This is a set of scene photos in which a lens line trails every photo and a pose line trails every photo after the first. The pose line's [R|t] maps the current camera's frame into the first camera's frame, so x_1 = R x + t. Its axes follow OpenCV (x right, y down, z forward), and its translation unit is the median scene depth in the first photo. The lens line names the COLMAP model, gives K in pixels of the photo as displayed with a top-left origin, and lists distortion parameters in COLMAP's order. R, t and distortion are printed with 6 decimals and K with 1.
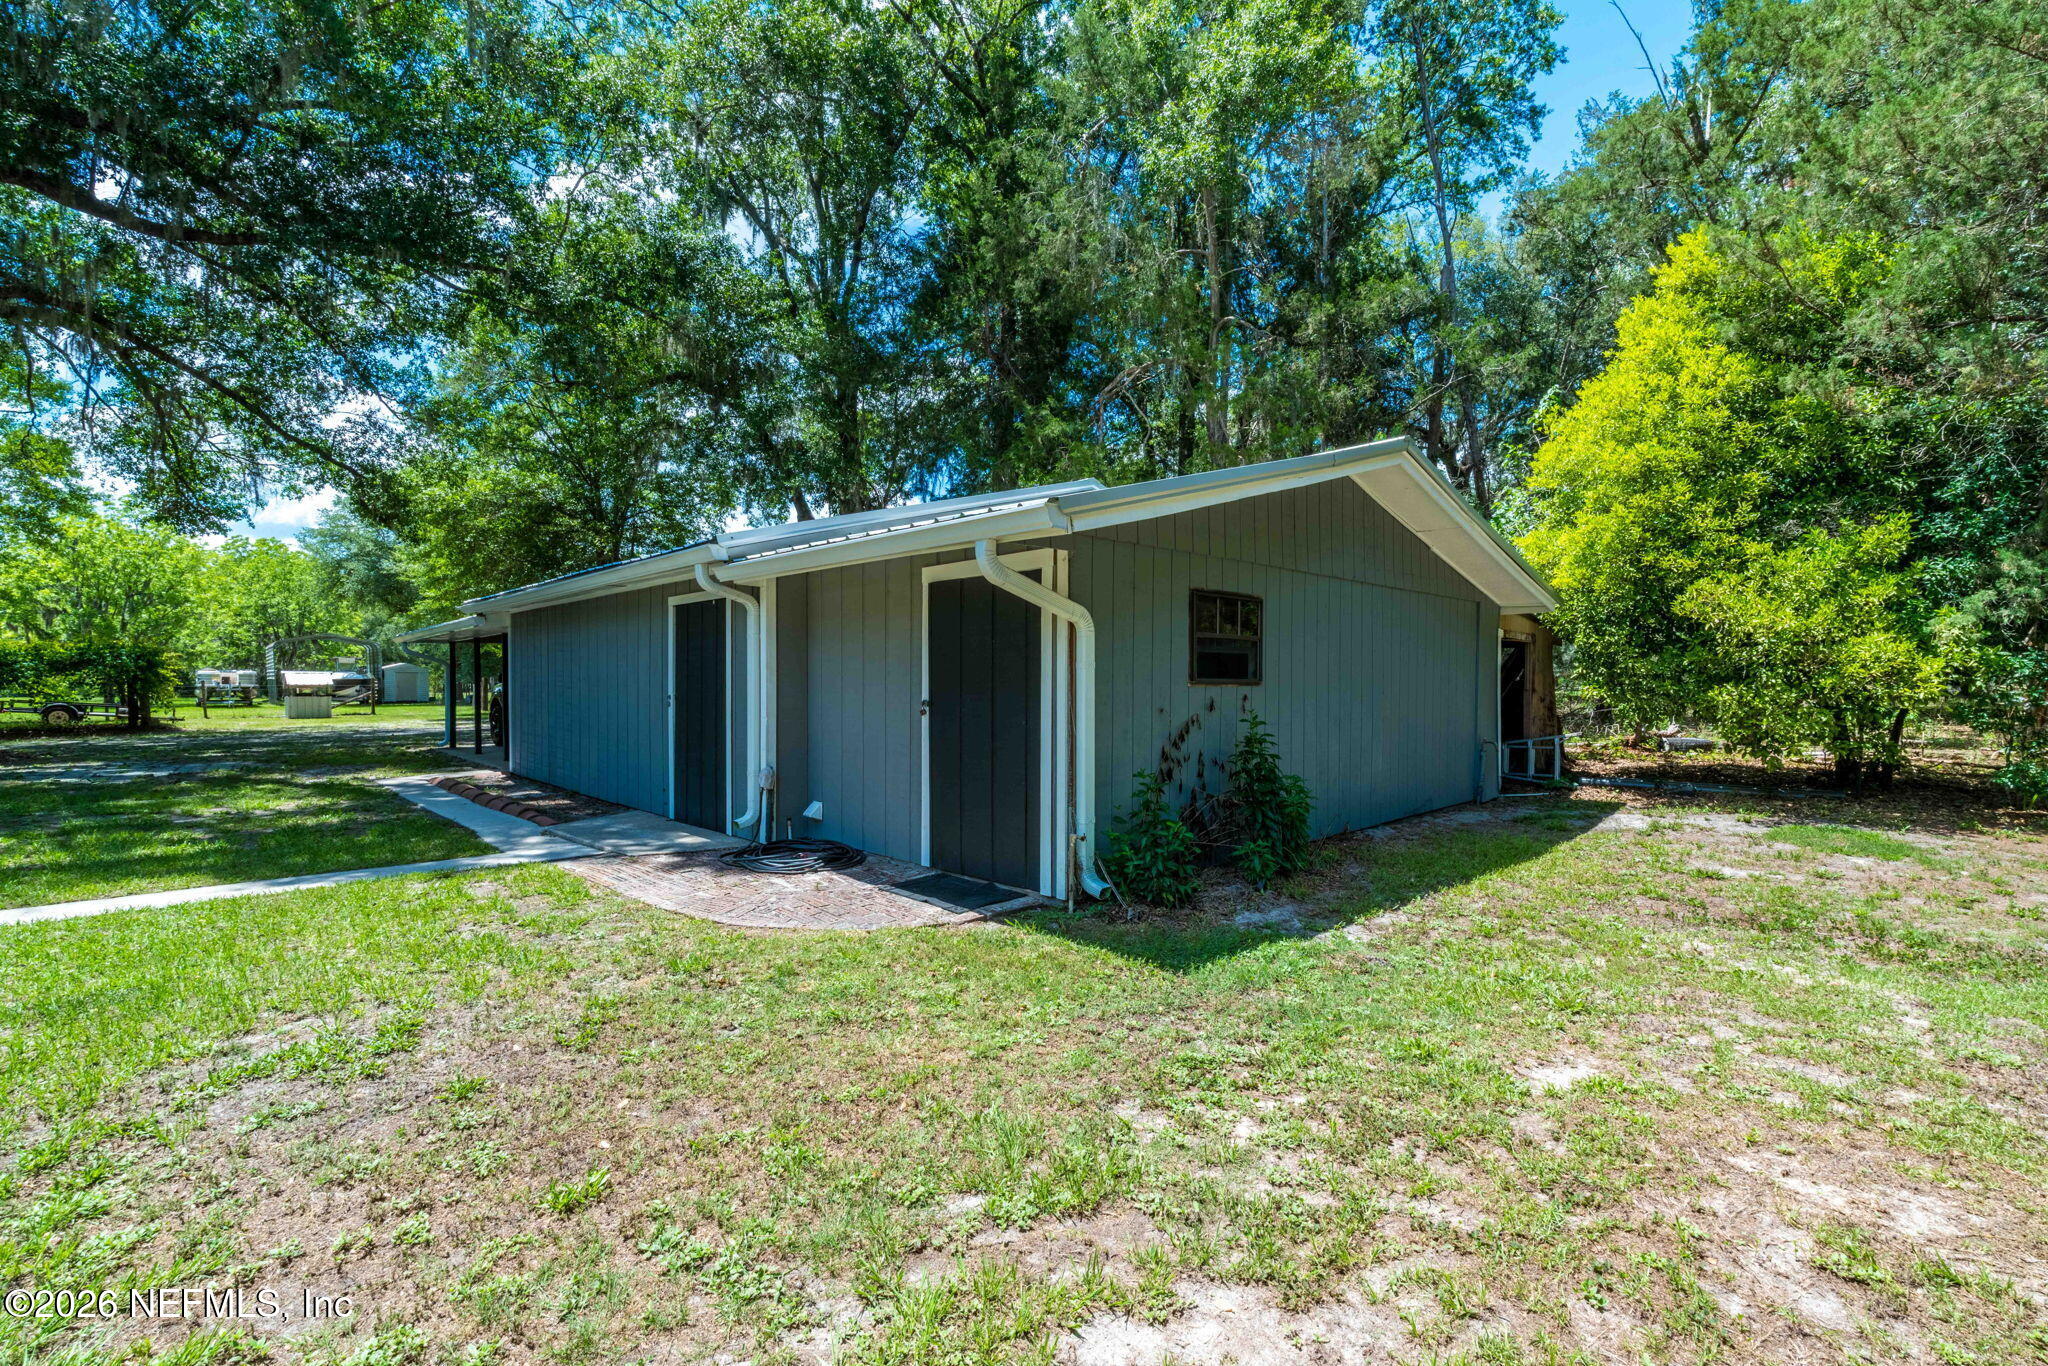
lens RADIAL K [[881.9, 0, 1024.0], [0, 881.9, 683.0], [0, 0, 1]] dist [0.000480, -0.000139]
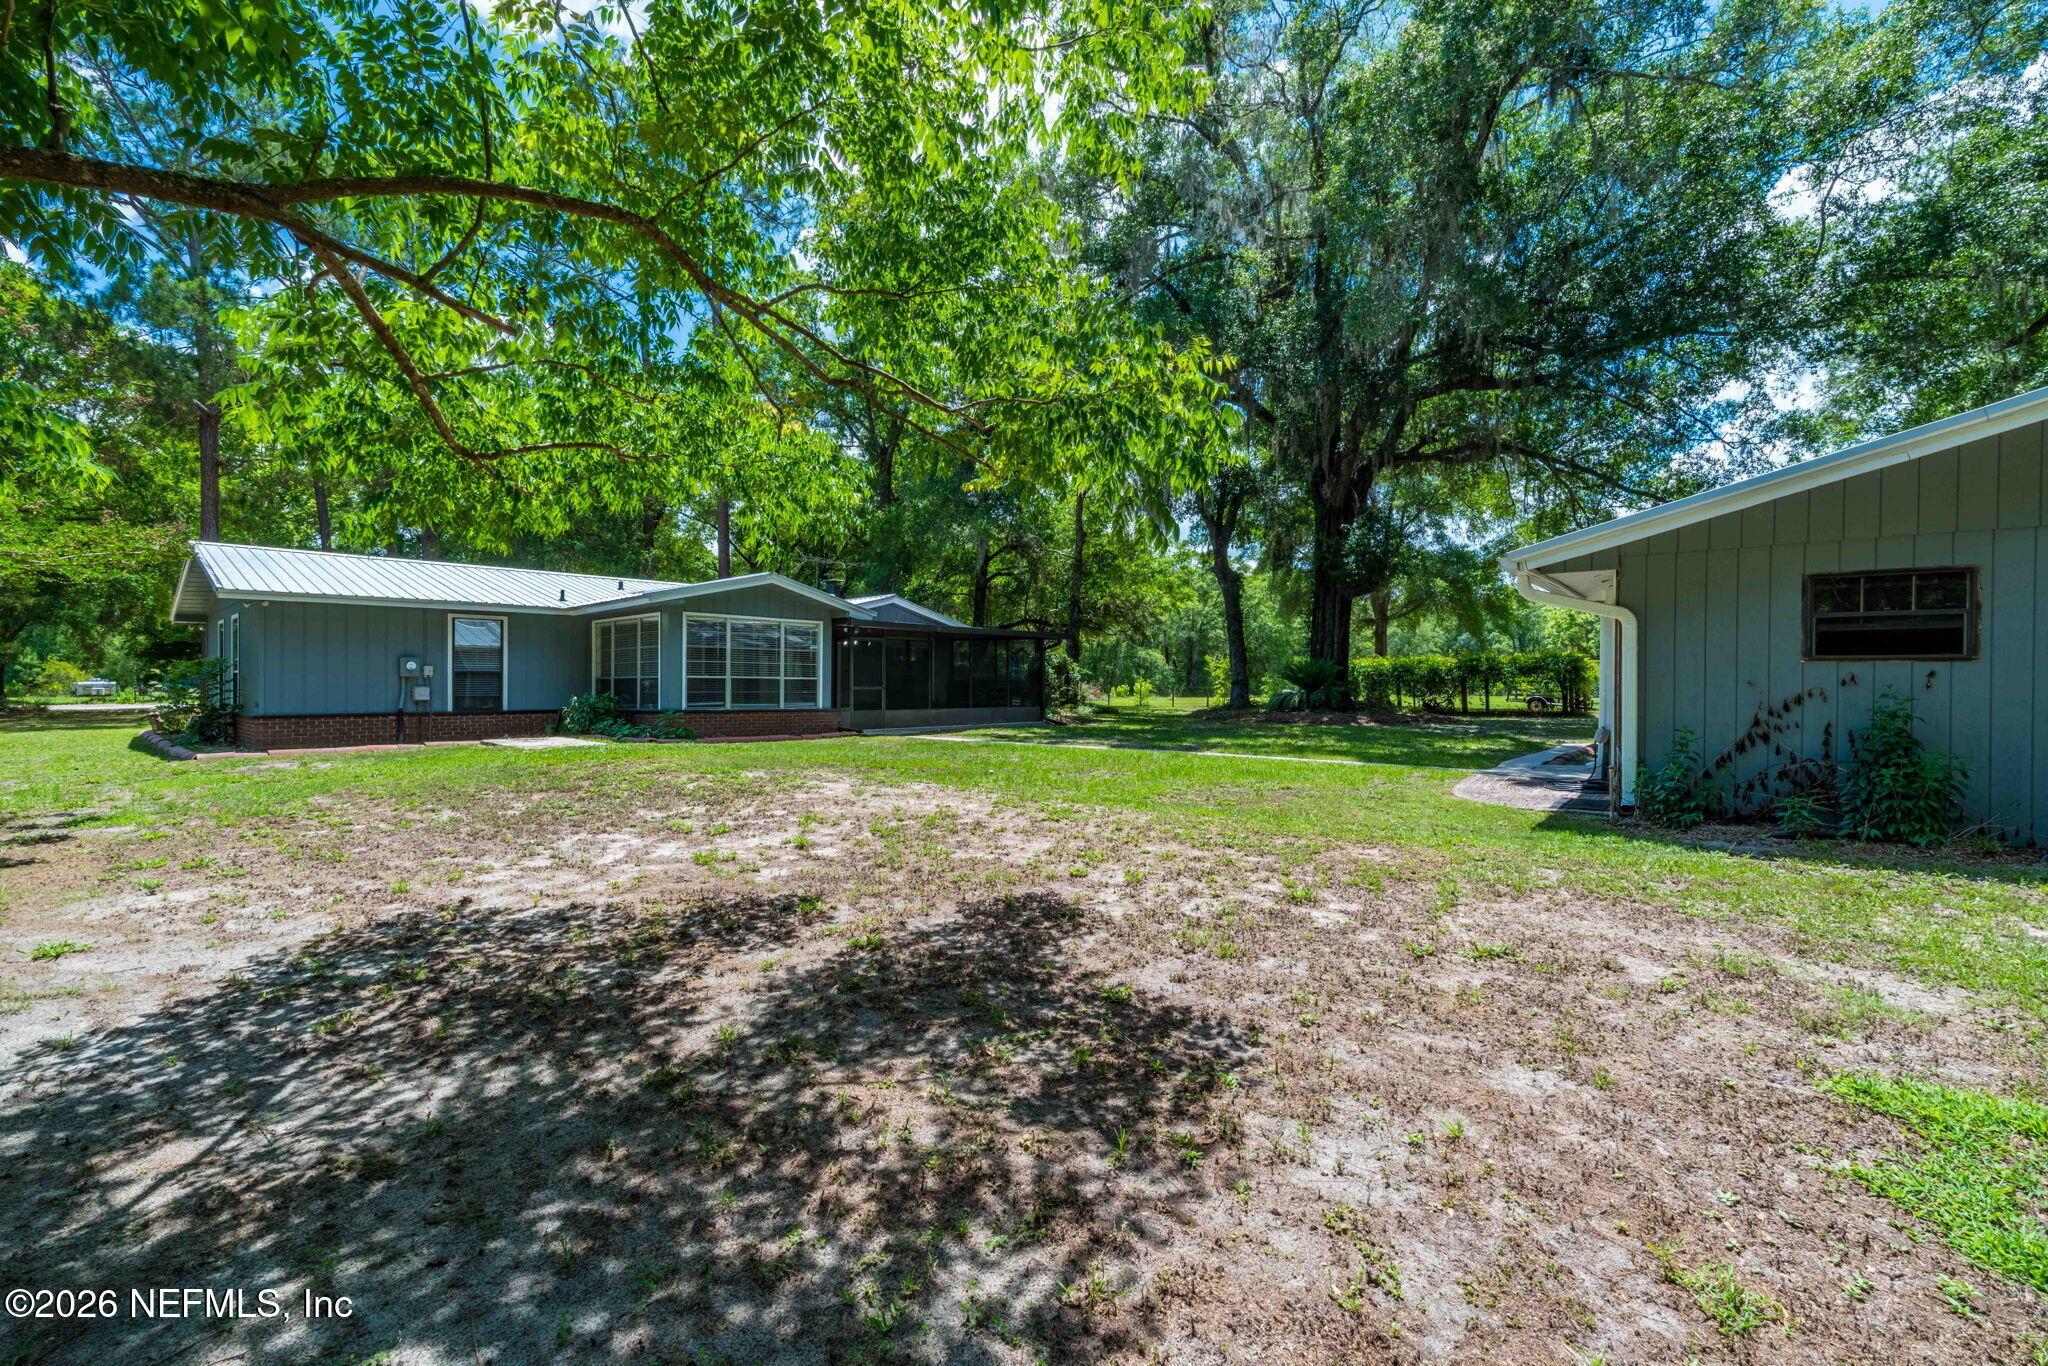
lens RADIAL K [[881.9, 0, 1024.0], [0, 881.9, 683.0], [0, 0, 1]] dist [0.000480, -0.000139]
pose [[0.122801, -0.001319, -0.992430, 1.070693], [-0.005188, 0.999985, -0.001971, 0.033070], [0.992418, 0.005391, 0.122792, -0.112294]]
